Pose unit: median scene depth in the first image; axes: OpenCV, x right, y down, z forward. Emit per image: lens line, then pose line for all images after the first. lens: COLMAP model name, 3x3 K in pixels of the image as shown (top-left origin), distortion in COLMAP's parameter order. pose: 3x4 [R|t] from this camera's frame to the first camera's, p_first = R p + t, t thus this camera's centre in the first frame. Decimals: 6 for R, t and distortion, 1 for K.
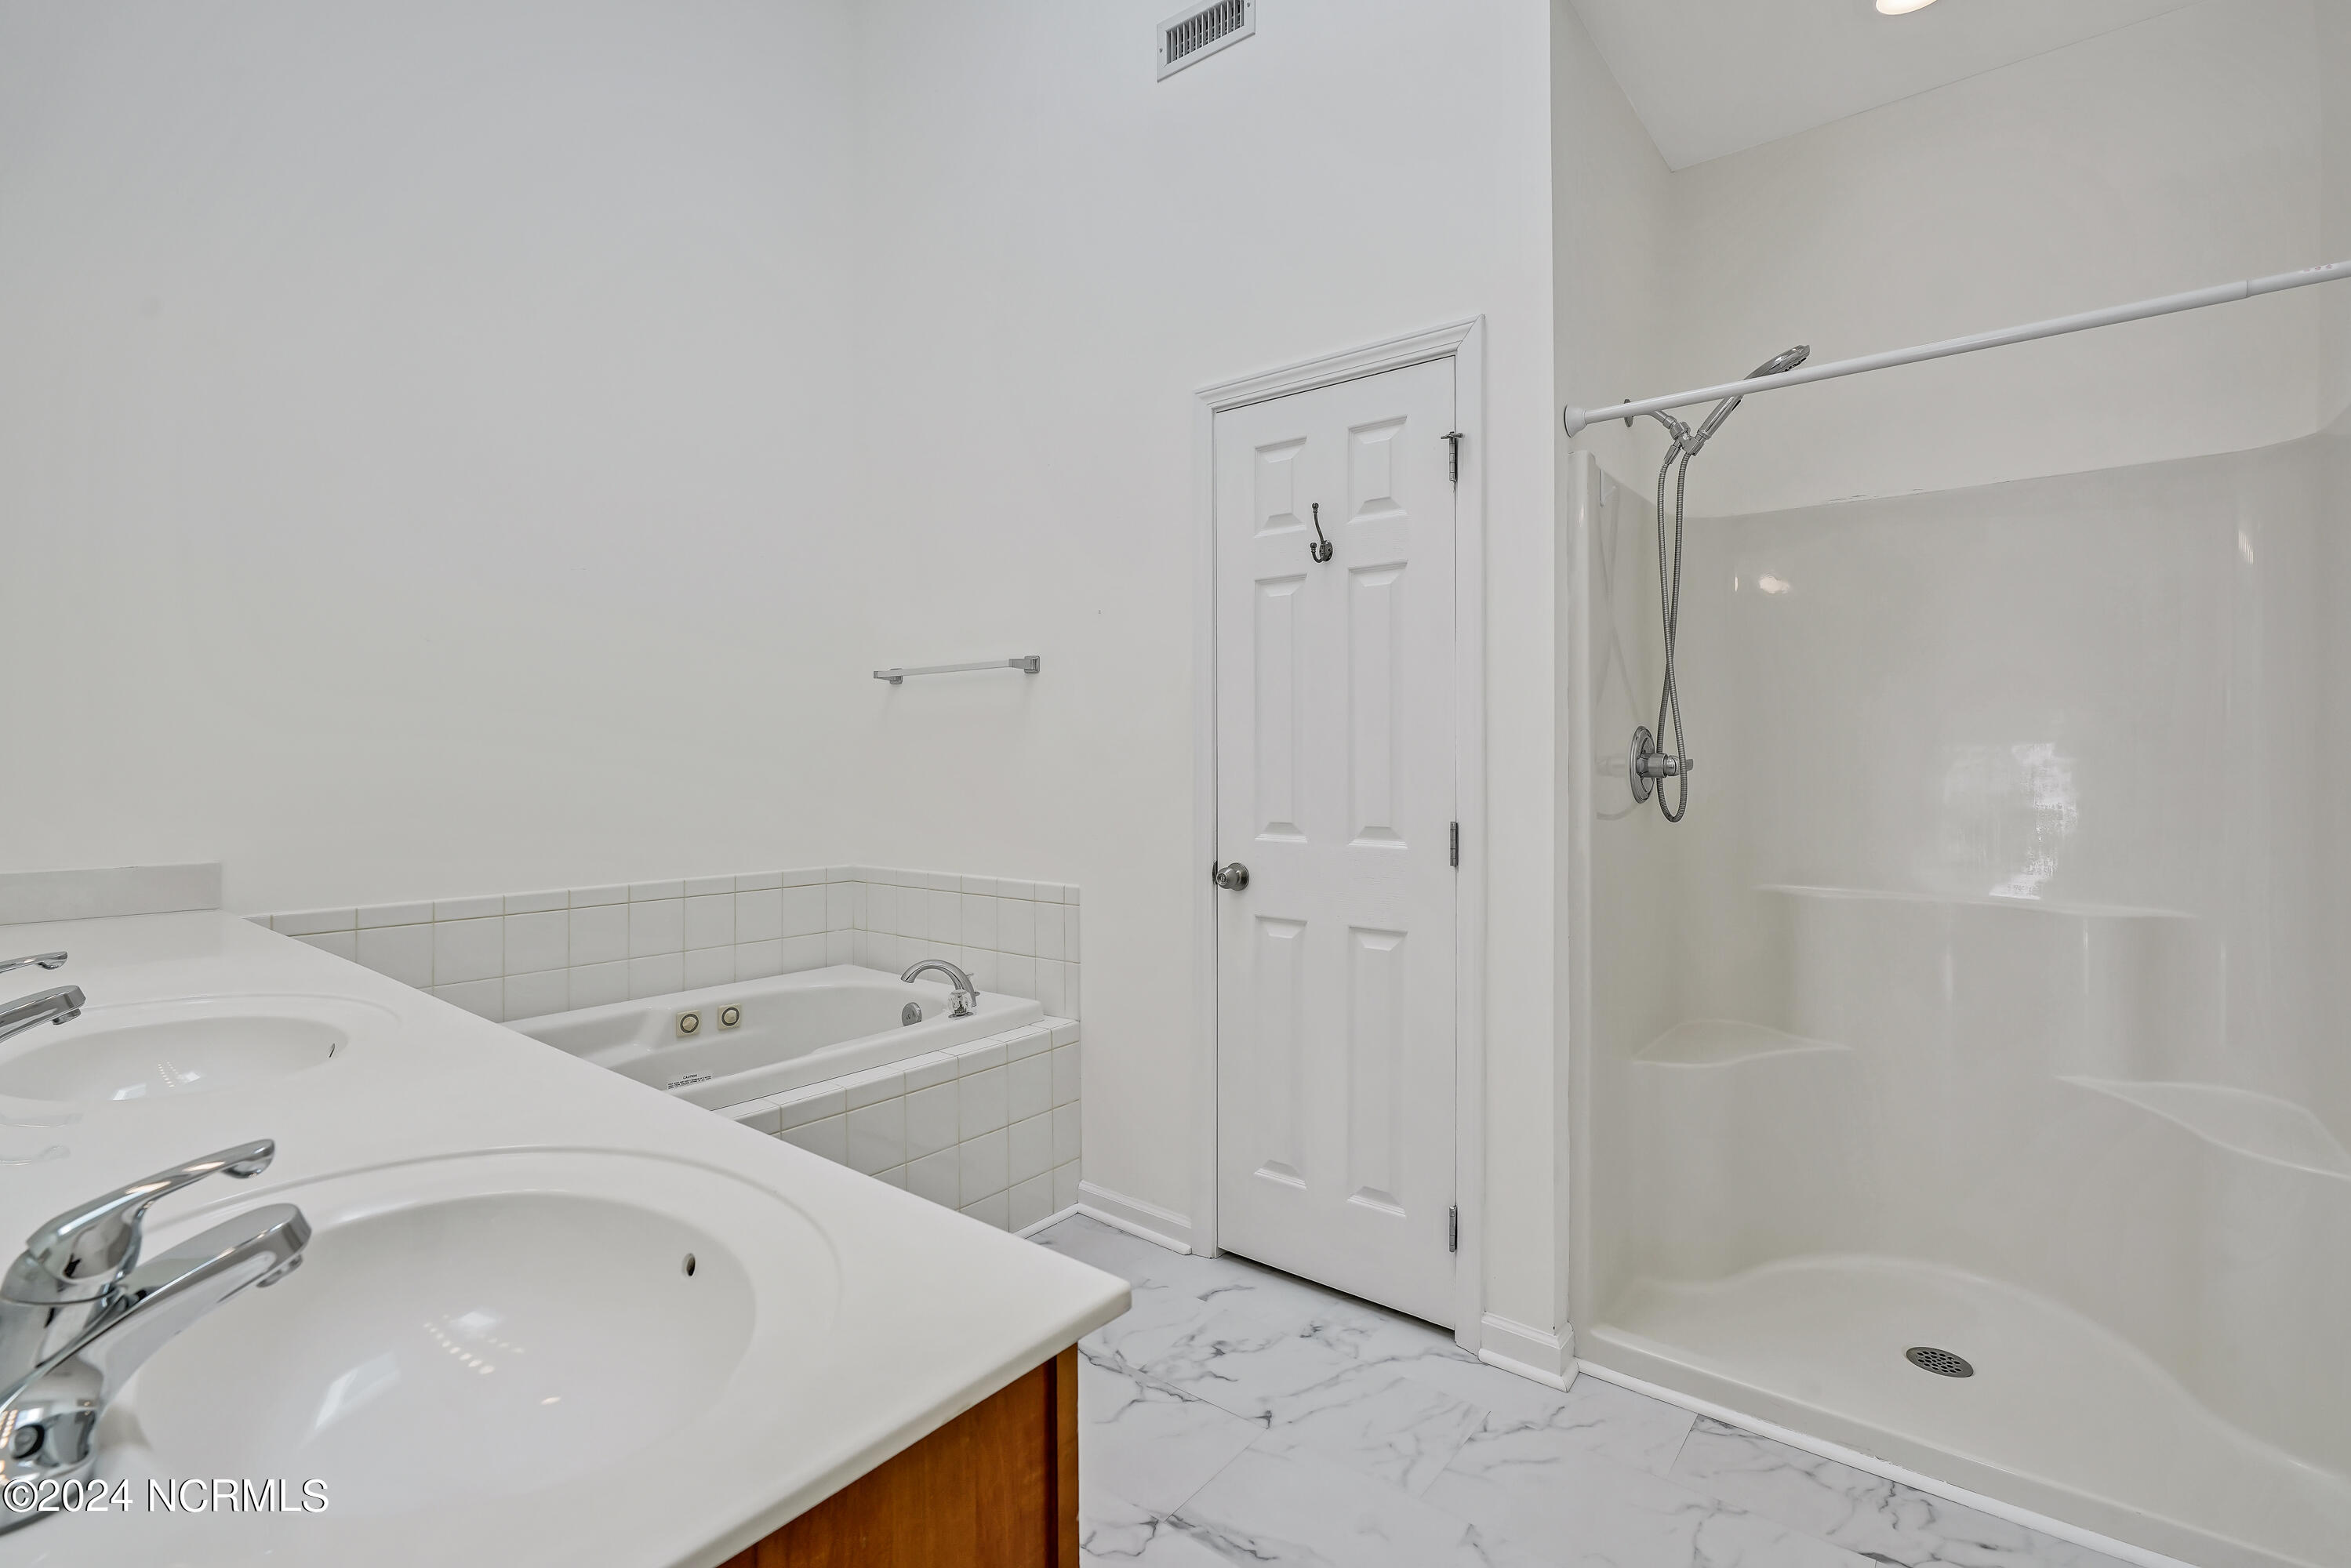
lens RADIAL K [[1076.2, 0, 1177.5], [0, 1076.2, 763.0], [0, 0, 1]] dist [-0.006929, 0.000970]
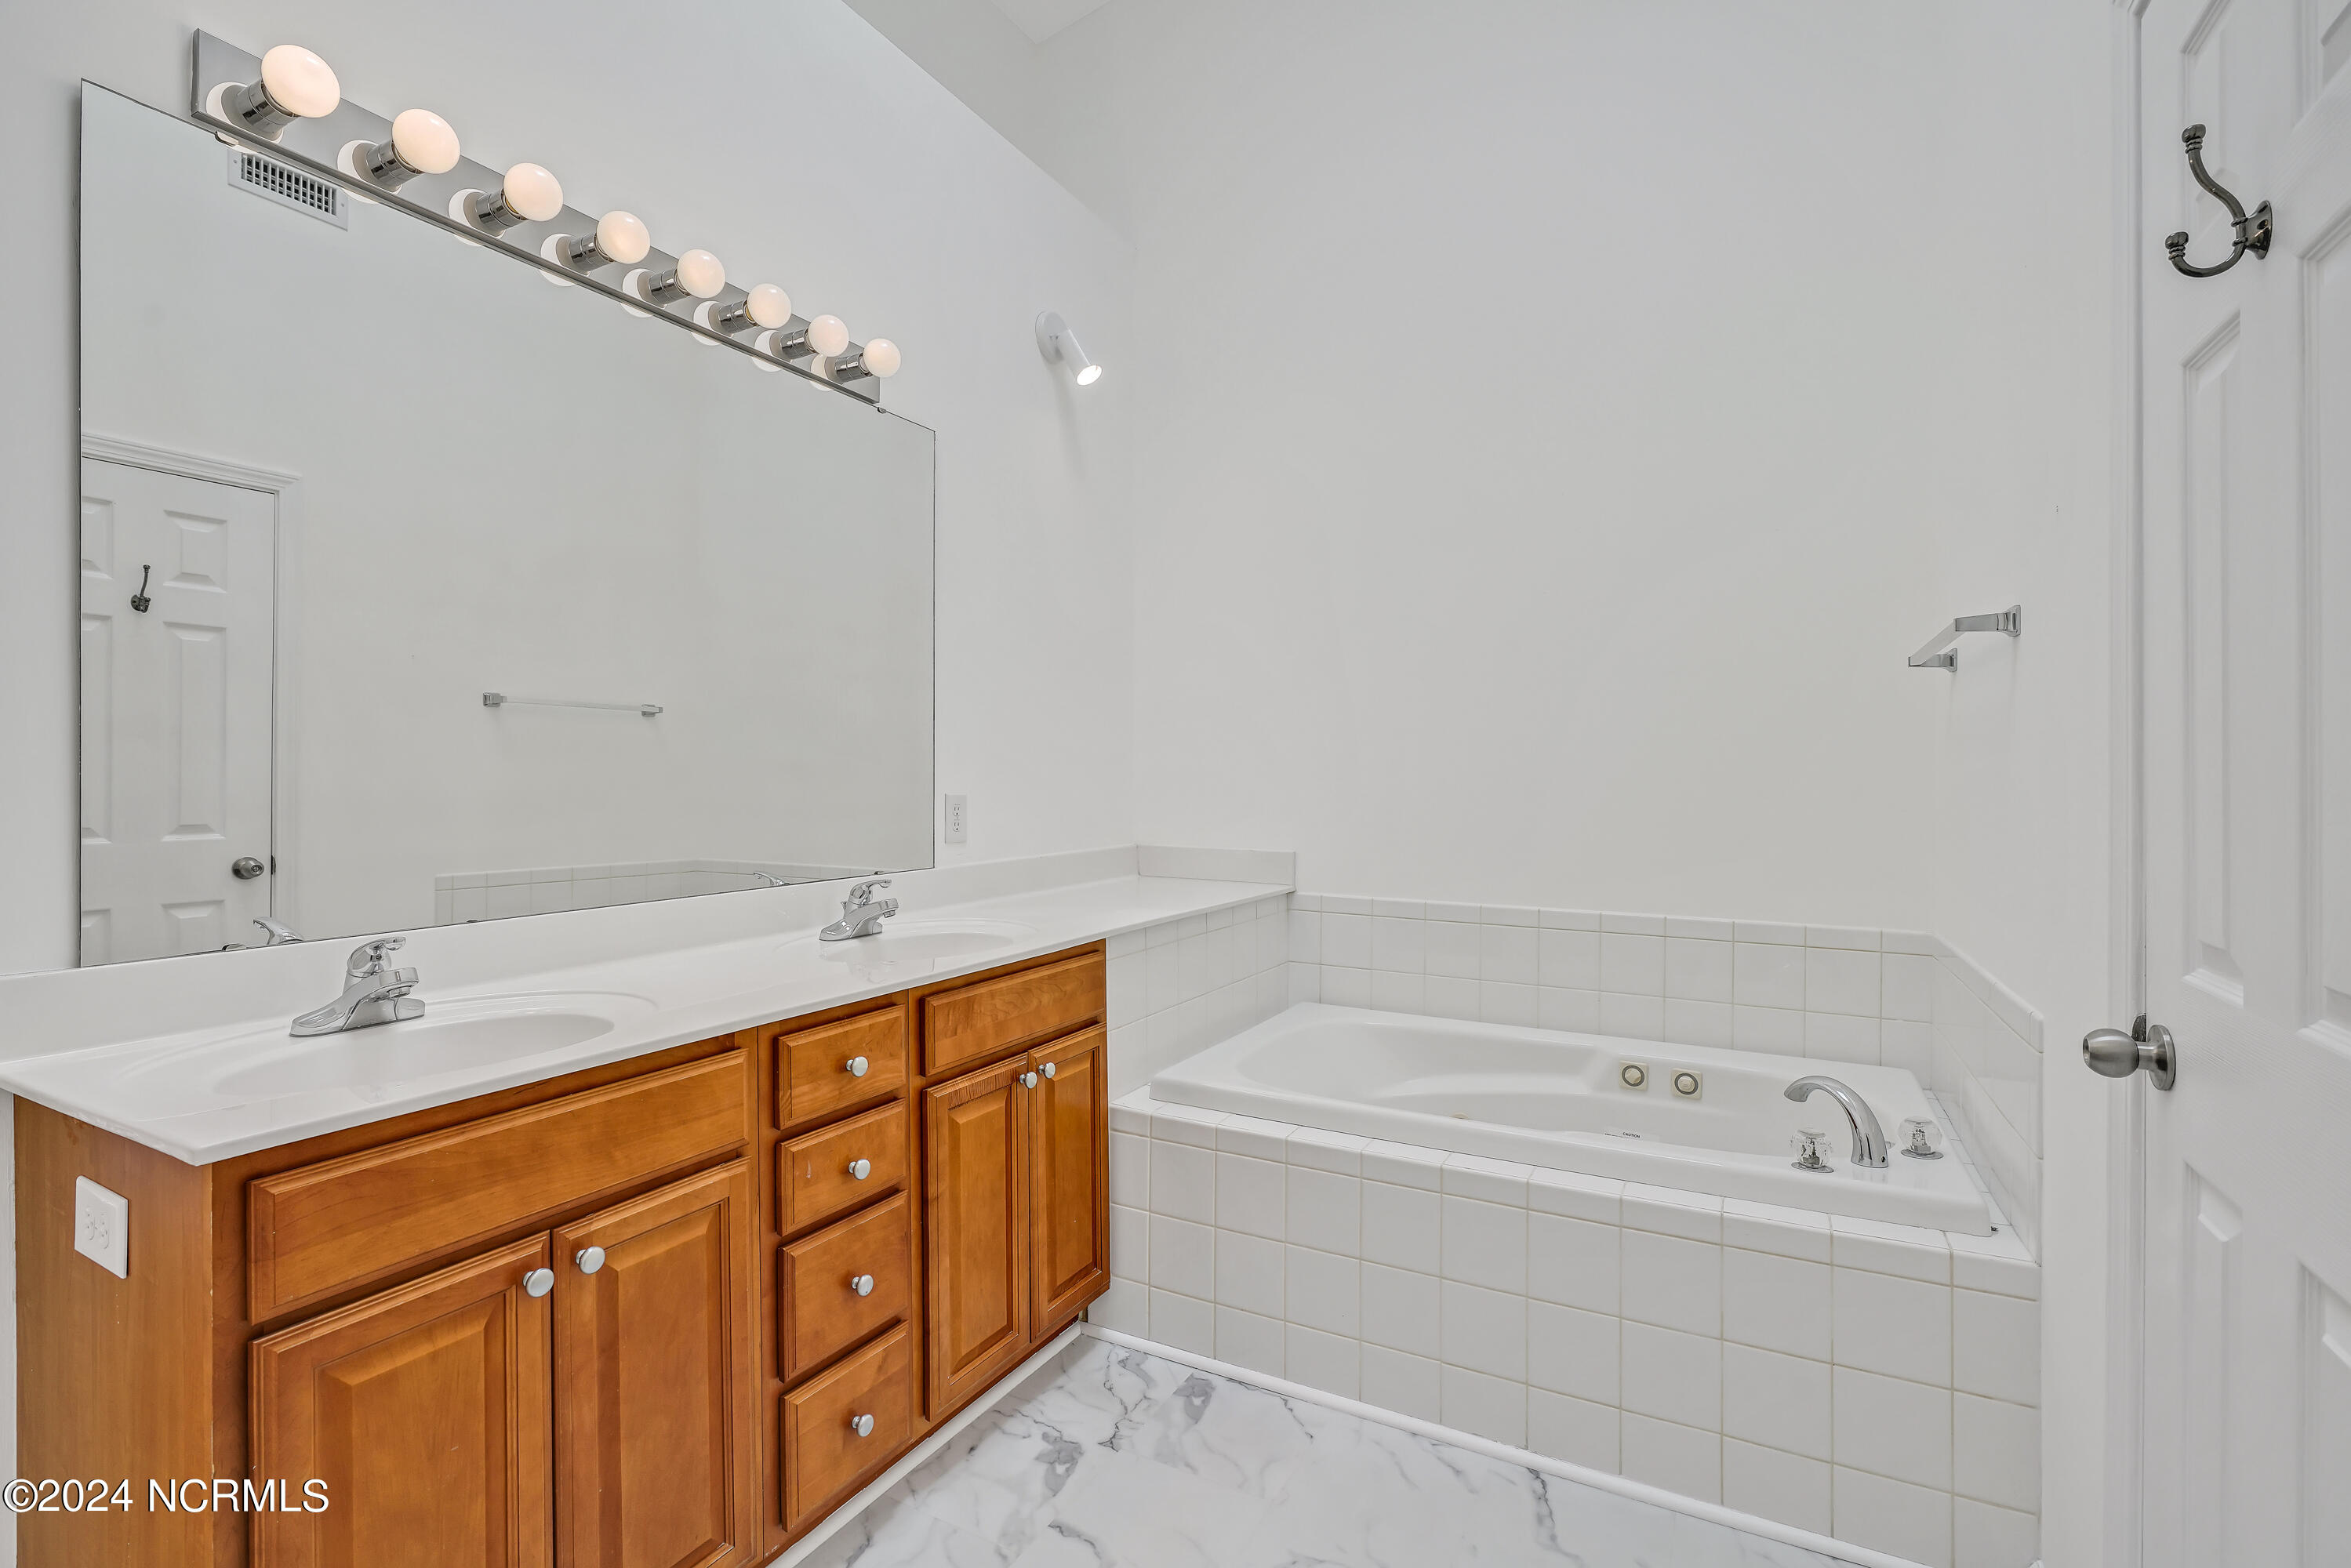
lens RADIAL K [[1071.0, 0, 1166.6], [0, 1071.0, 771.1], [0, 0, 1]] dist [-0.009678, 0.000908]
pose [[0.162470, -0.004956, -0.986701, 0.372806], [-0.004002, 0.999976, -0.005681, -0.004989], [0.986705, 0.004872, 0.162446, 0.482256]]
